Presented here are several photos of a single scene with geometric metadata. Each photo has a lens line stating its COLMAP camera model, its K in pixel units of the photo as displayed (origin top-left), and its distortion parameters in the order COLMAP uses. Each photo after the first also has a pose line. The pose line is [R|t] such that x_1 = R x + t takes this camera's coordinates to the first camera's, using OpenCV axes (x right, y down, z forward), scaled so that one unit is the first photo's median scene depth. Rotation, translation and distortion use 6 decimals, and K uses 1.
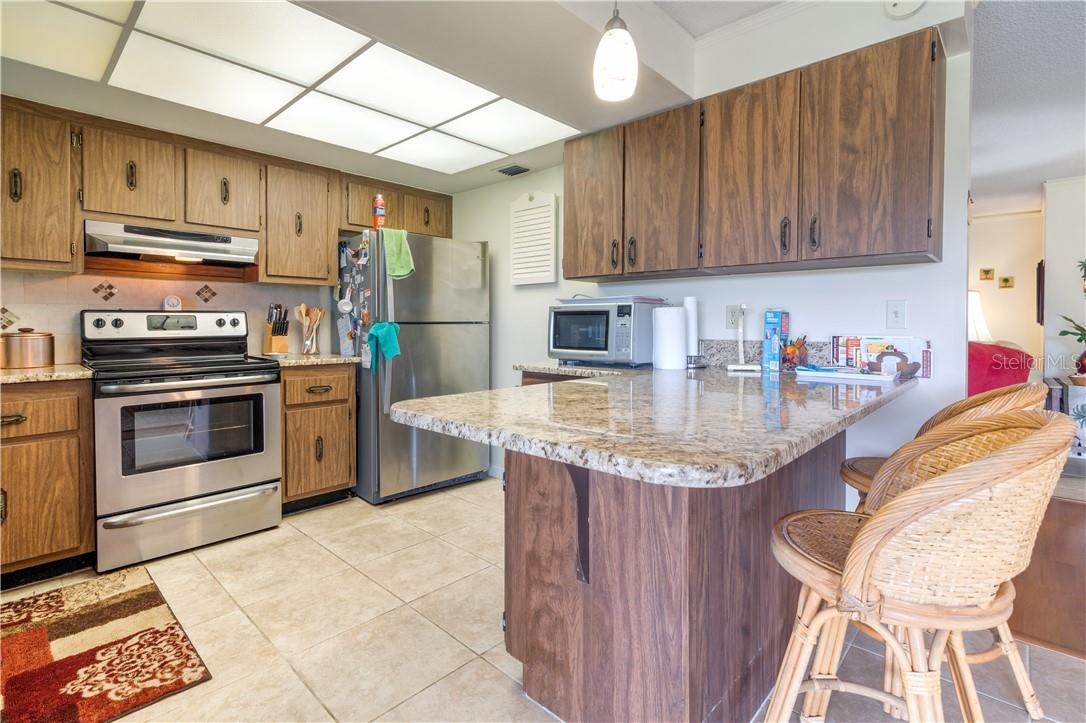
lens RADIAL K [[523.3, 0, 543.9], [0, 523.3, 322.7], [0, 0, 1]] dist [-0.001062, -0.000238]
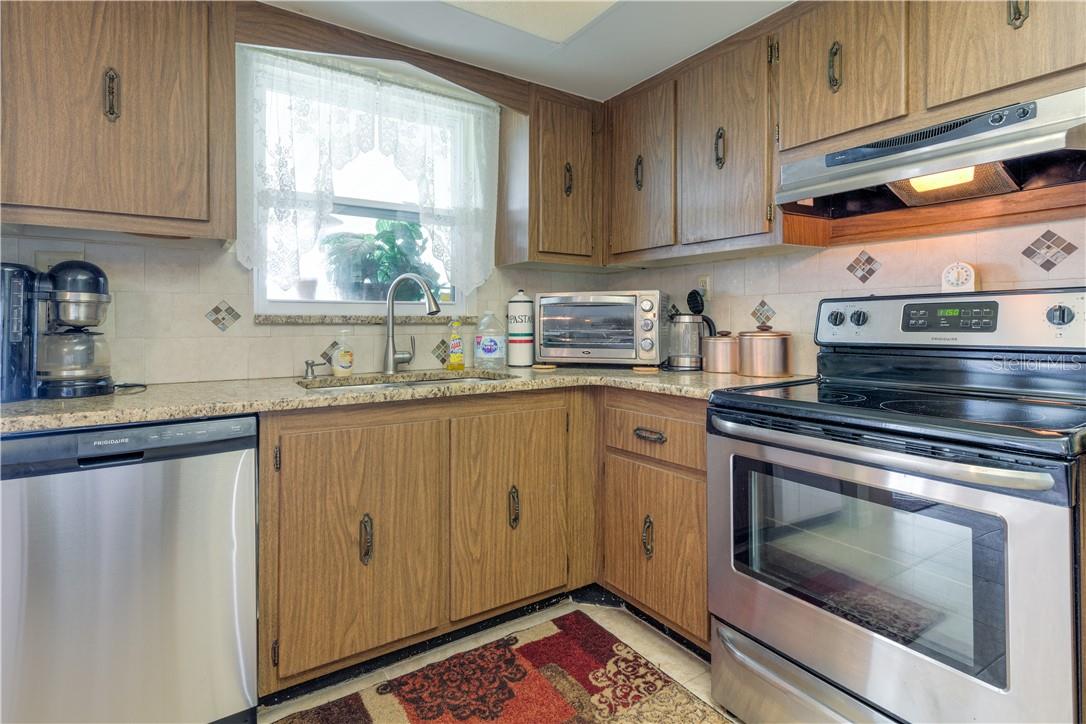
lens RADIAL K [[523.3, 0, 543.9], [0, 523.3, 323.2], [0, 0, 1]] dist [-0.001062, -0.000238]
pose [[-0.217306, 0.002341, -0.976101, -0.148883], [0.004245, 0.999990, 0.001453, 0.004641], [0.976094, -0.003828, -0.217314, 0.840274]]
